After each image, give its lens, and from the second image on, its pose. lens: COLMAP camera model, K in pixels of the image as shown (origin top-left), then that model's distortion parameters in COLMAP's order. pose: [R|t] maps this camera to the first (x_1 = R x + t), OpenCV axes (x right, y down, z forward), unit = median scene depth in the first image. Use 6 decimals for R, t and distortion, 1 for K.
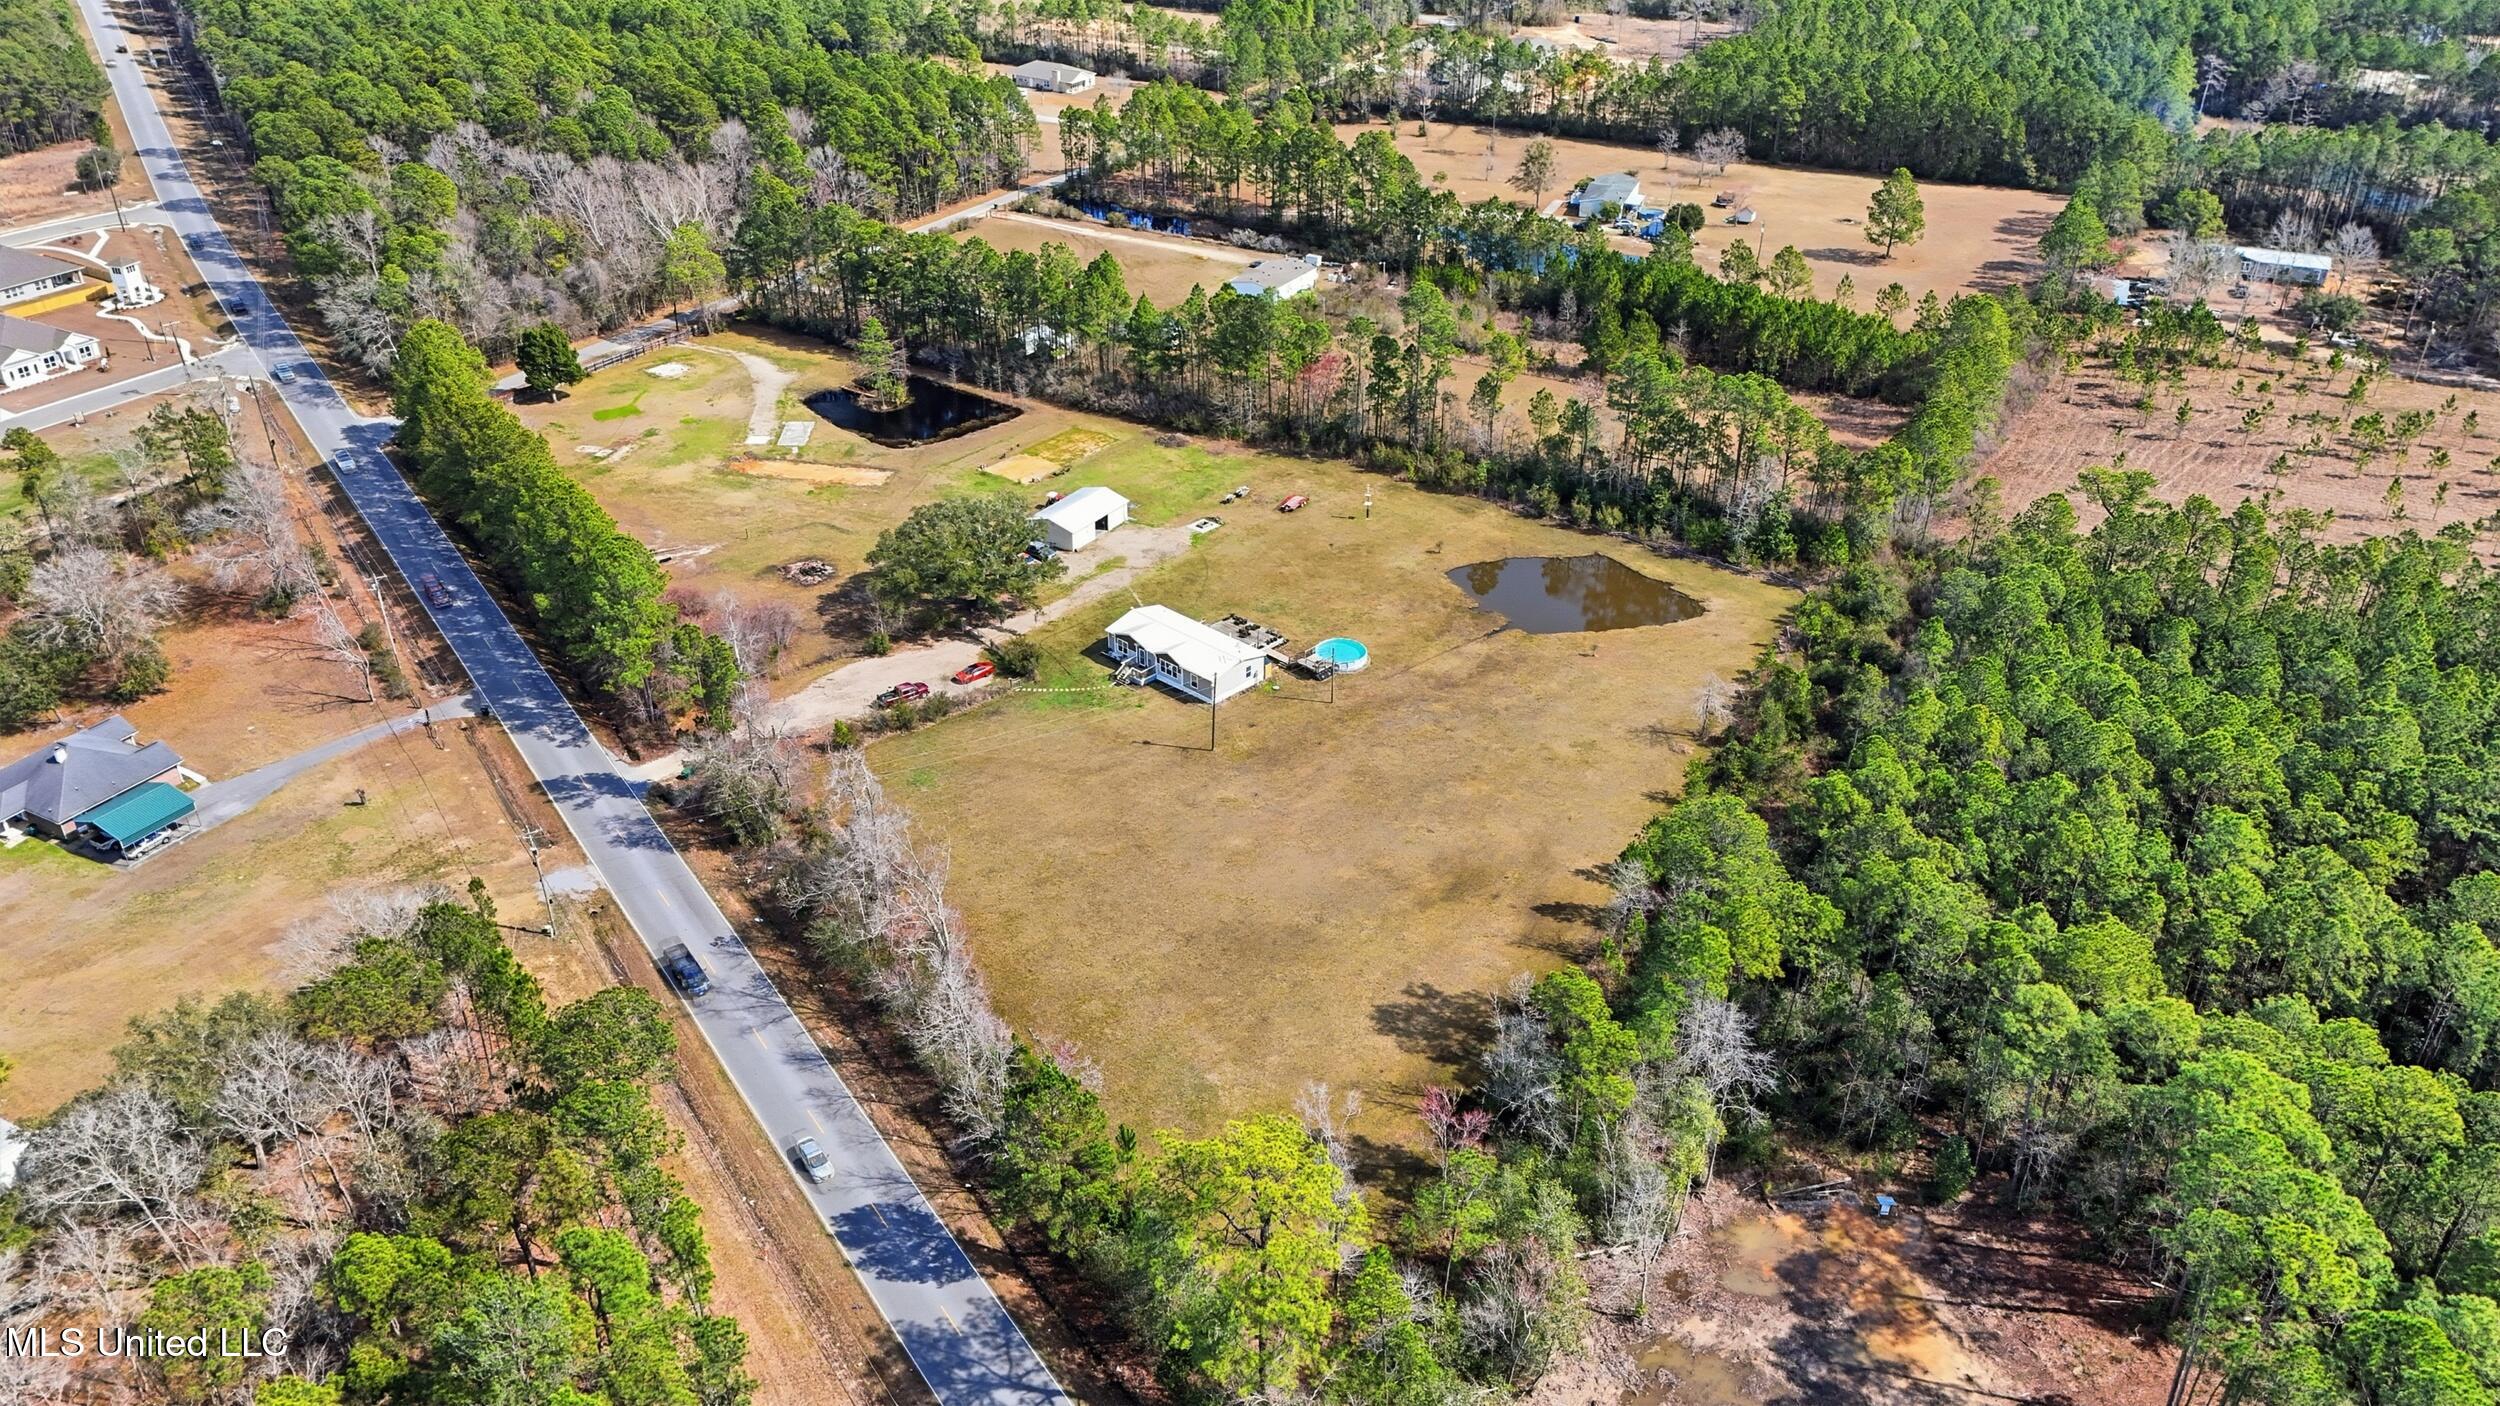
lens RADIAL K [[1836.0, 0, 1253.7], [0, 1836.0, 709.9], [0, 0, 1]] dist [0.070965, -0.064467]
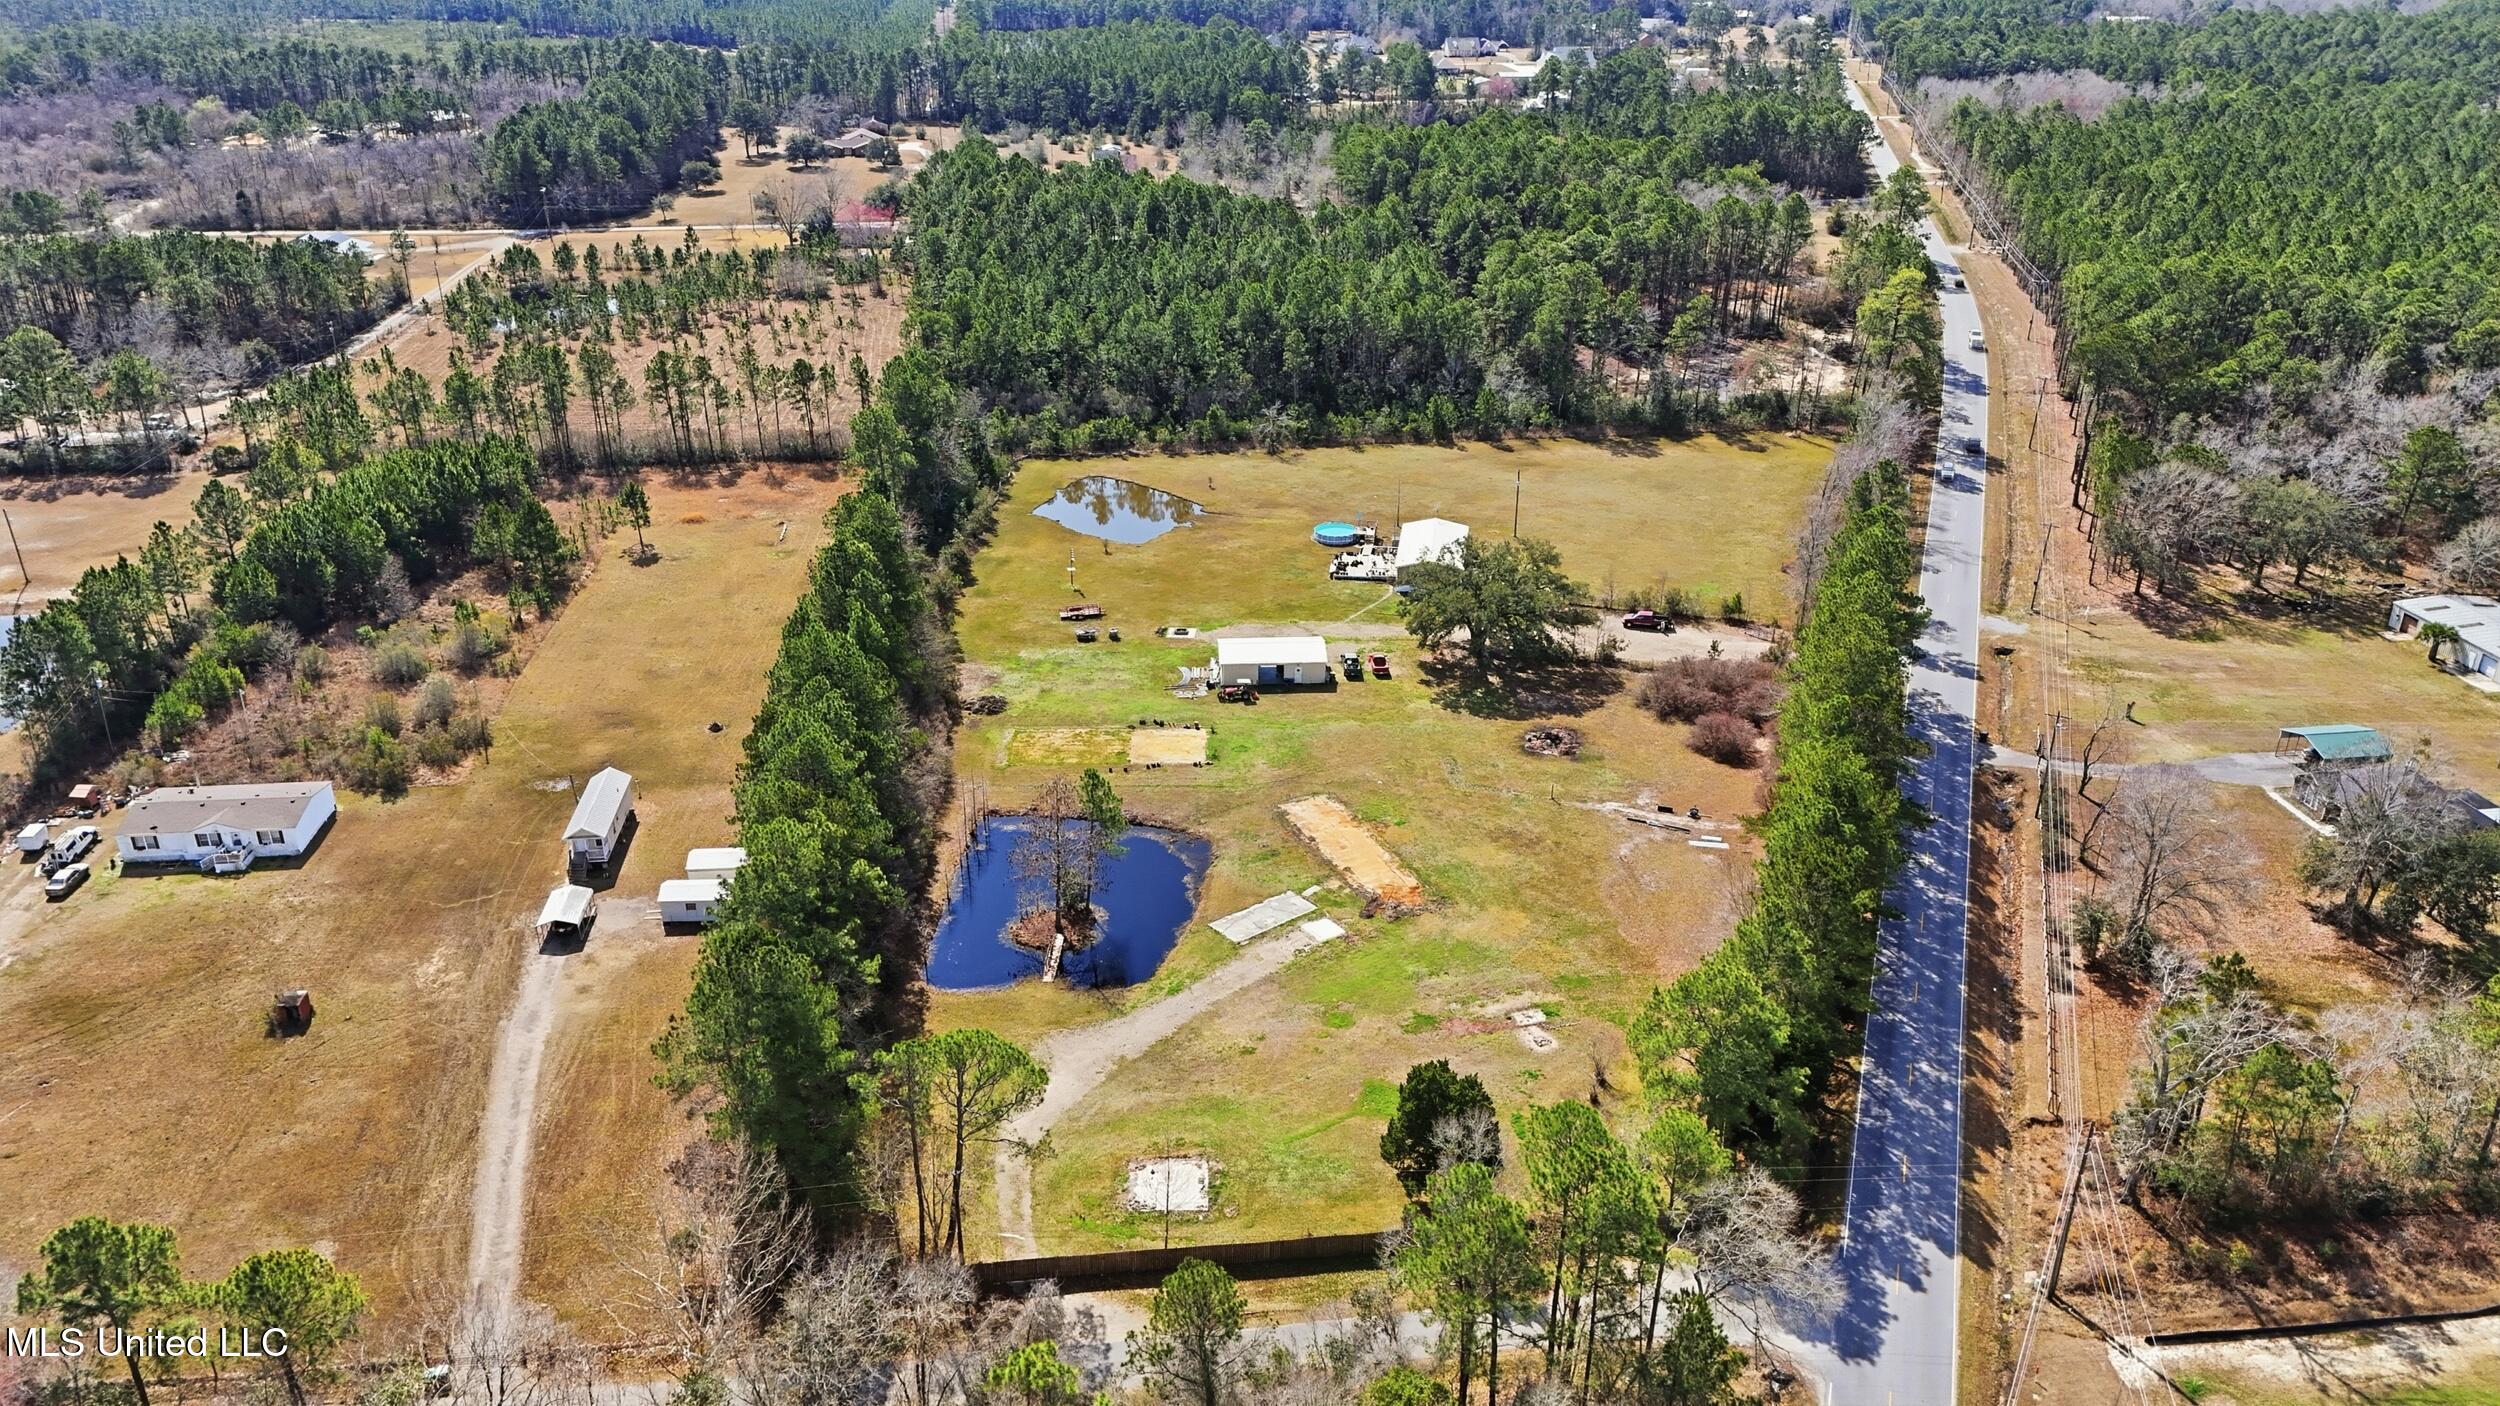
lens RADIAL K [[1836.0, 0, 1247.3], [0, 1836.0, 713.6], [0, 0, 1]] dist [0.070965, -0.064467]
pose [[-0.577645, -0.362878, 0.731195, -0.682208], [0.398334, 0.656555, 0.640520, -0.600489], [-0.712500, 0.661253, -0.234709, 1.131092]]
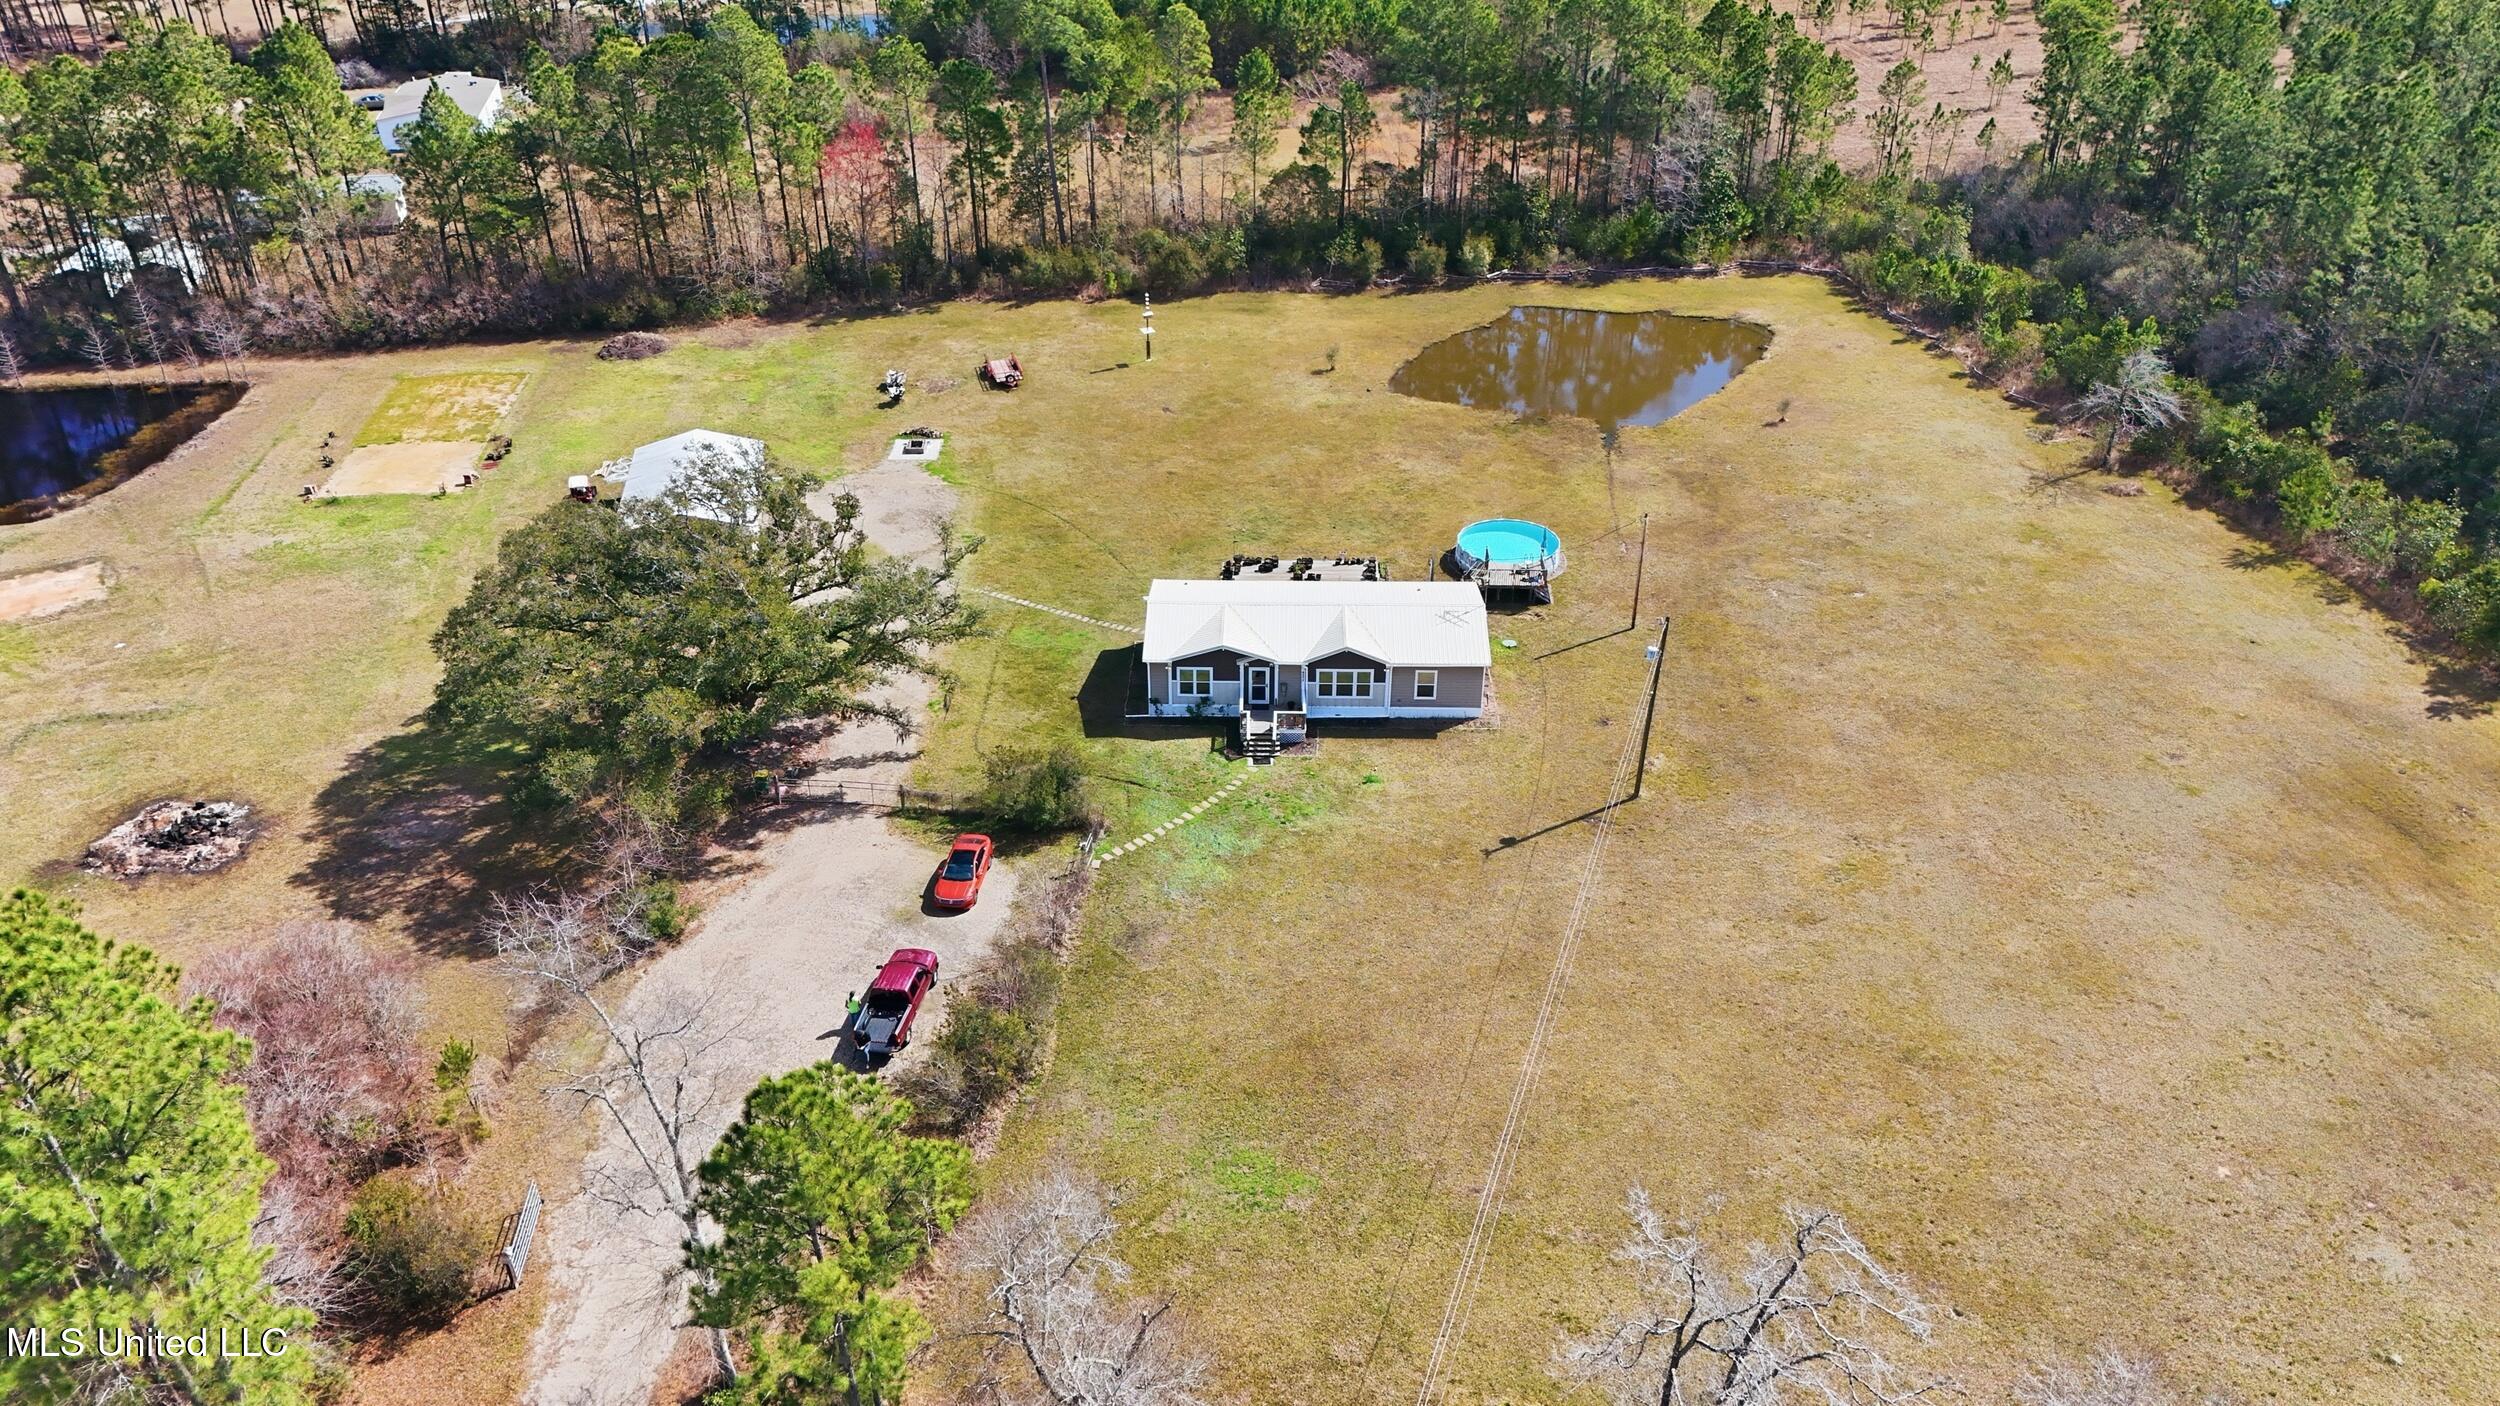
lens RADIAL K [[1836.0, 0, 1256.7], [0, 1836.0, 704.1], [0, 0, 1]] dist [0.070965, -0.064467]
pose [[0.740795, -0.354438, 0.570610, -0.249351], [0.342316, 0.930079, 0.133313, -0.066284], [-0.577964, 0.096572, 0.810328, 0.512207]]
